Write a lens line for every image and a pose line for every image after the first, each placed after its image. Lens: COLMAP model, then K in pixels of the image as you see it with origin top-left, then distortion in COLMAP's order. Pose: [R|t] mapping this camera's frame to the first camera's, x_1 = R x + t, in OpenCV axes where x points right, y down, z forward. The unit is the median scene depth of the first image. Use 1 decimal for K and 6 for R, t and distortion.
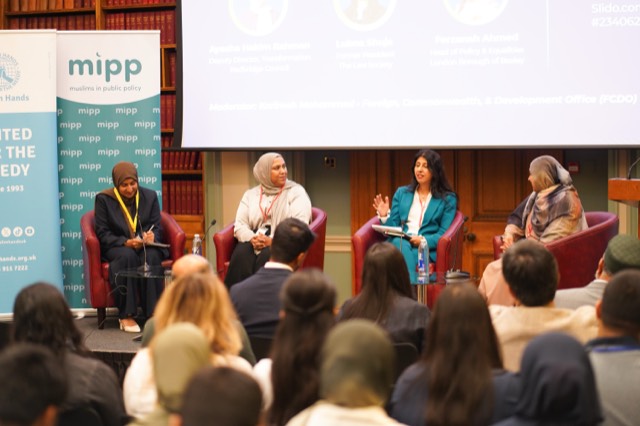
lens RADIAL K [[1529.5, 0, 319.6], [0, 1529.5, 204.8], [0, 0, 1]] dist [0.151204, -3.122669]
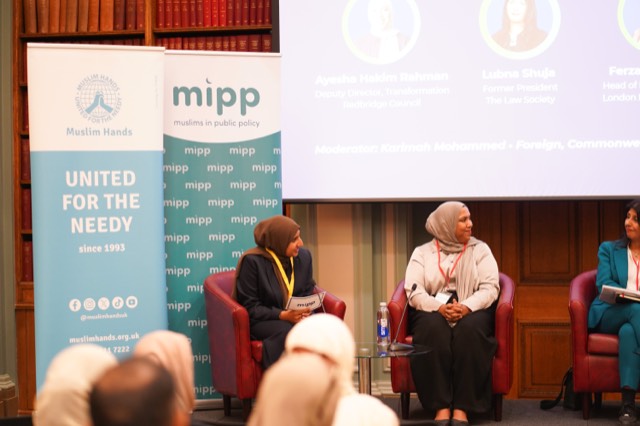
lens RADIAL K [[1508.1, 0, 318.4], [0, 1508.1, 202.4], [0, 0, 1]] dist [0.166296, -3.414212]
pose [[0.977428, 0.002379, 0.211257, -0.259902], [0.008753, 0.998622, -0.051745, 0.007134], [-0.211089, 0.052426, 0.976060, 0.222584]]
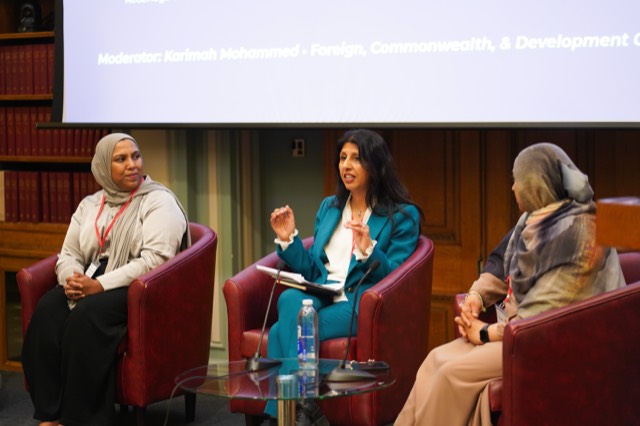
lens RADIAL K [[1527.1, 0, 309.2], [0, 1527.1, 211.8], [0, 0, 1]] dist [0.189710, -3.456333]
pose [[0.979906, 0.015487, -0.198858, 0.151774], [-0.010754, 0.999633, 0.024858, -0.018490], [0.199171, -0.022220, 0.979713, 0.422960]]
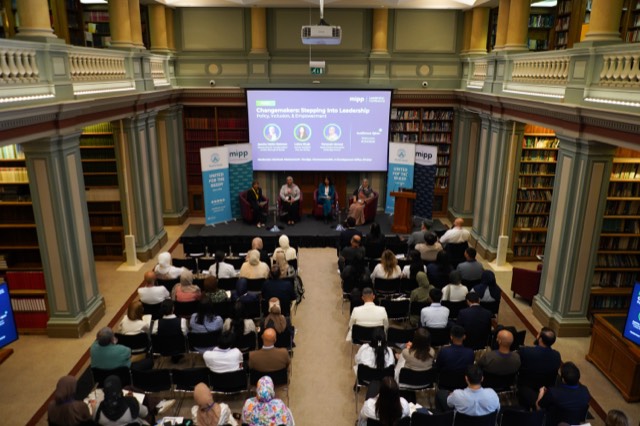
lens RADIAL K [[492.7, 0, 320.6], [0, 492.7, 212.0], [0, 0, 1]] dist [-0.021939, 0.009531]
pose [[0.910943, -0.092278, 0.402079, -0.460523], [0.003521, 0.976365, 0.216101, -0.213843], [-0.412517, -0.195440, 0.889738, -0.174806]]
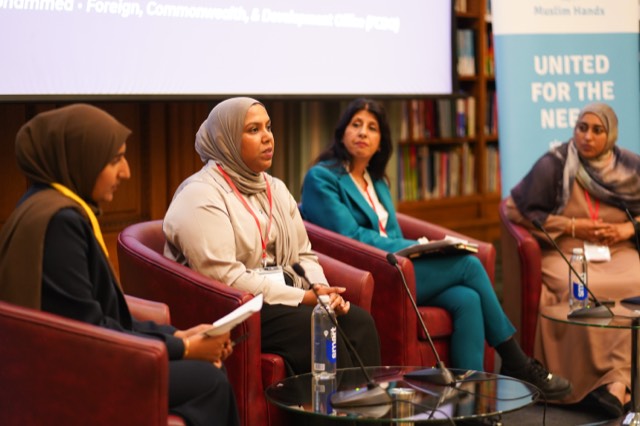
lens RADIAL K [[1527.1, 0, 309.2], [0, 1527.1, 211.8], [0, 0, 1]] dist [0.189710, -3.456333]
pose [[0.225111, -0.061139, 0.972413, -0.442215], [0.055897, 0.997196, 0.049757, -0.021836], [-0.972728, 0.043154, 0.227898, 0.847693]]
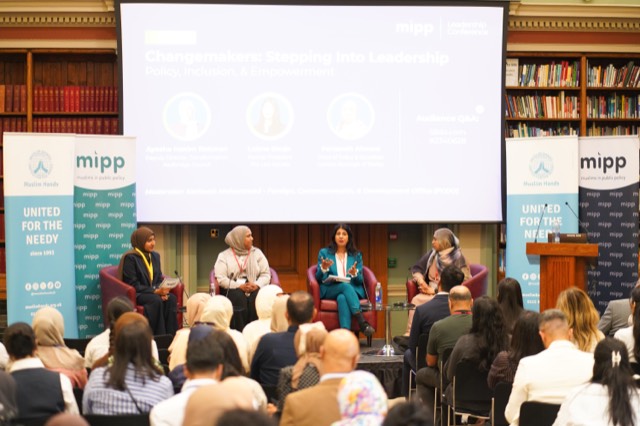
lens RADIAL K [[1508.1, 0, 318.4], [0, 1508.1, 202.4], [0, 0, 1]] dist [0.166296, -3.414212]
pose [[0.875143, 0.008586, 0.483789, -0.625303], [0.015241, 0.998857, -0.045296, 0.008581], [-0.483625, 0.047014, 0.874012, -0.253373]]
